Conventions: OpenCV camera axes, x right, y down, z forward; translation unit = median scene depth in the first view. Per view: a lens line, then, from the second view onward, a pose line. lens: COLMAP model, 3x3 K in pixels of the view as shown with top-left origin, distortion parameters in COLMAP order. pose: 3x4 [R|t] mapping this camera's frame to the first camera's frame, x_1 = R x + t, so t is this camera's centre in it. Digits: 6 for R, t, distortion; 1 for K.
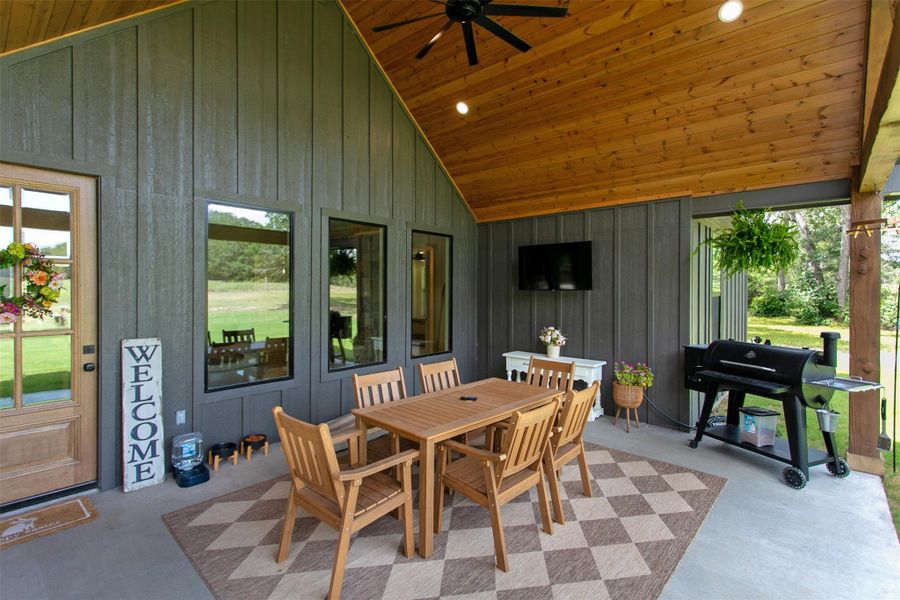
lens RADIAL K [[431.1, 0, 446.8], [0, 431.1, 291.1], [0, 0, 1]] dist [0.000007, 0.000306]
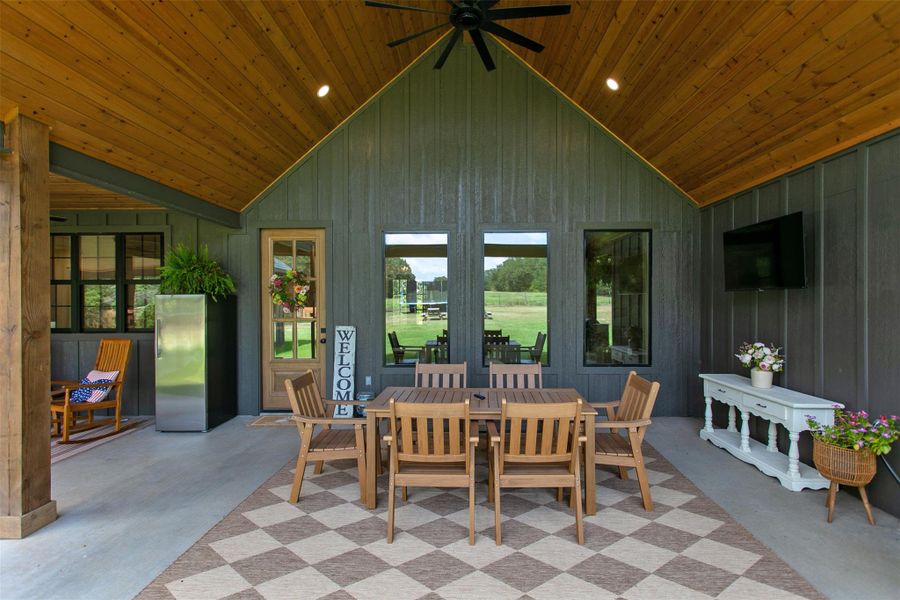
lens RADIAL K [[428.8, 0, 450.0], [0, 428.8, 300.0], [0, 0, 1]] dist [-0.000118, 0.000657]
pose [[0.640077, -0.007283, -0.768276, 0.734831], [0.005363, 0.999973, -0.005011, 0.024673], [0.768292, -0.000912, 0.640099, 0.283154]]
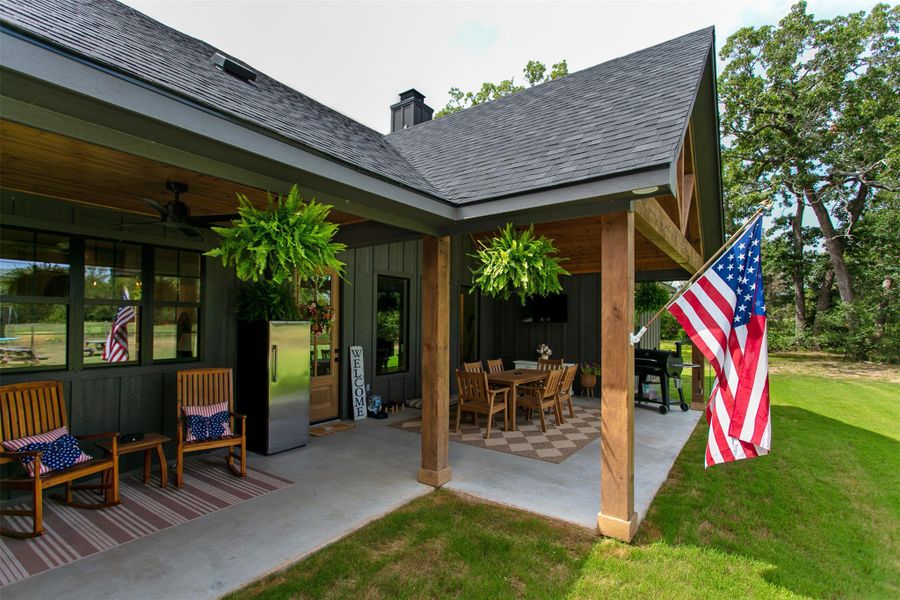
lens RADIAL K [[436.8, 0, 451.2], [0, 436.8, 312.2], [0, 0, 1]] dist [0.000809, 0.000067]
pose [[0.993718, 0.005651, 0.111770, -0.488759], [-0.003017, 0.999714, -0.023721, -0.000289], [-0.111872, 0.023235, 0.993451, -1.045767]]
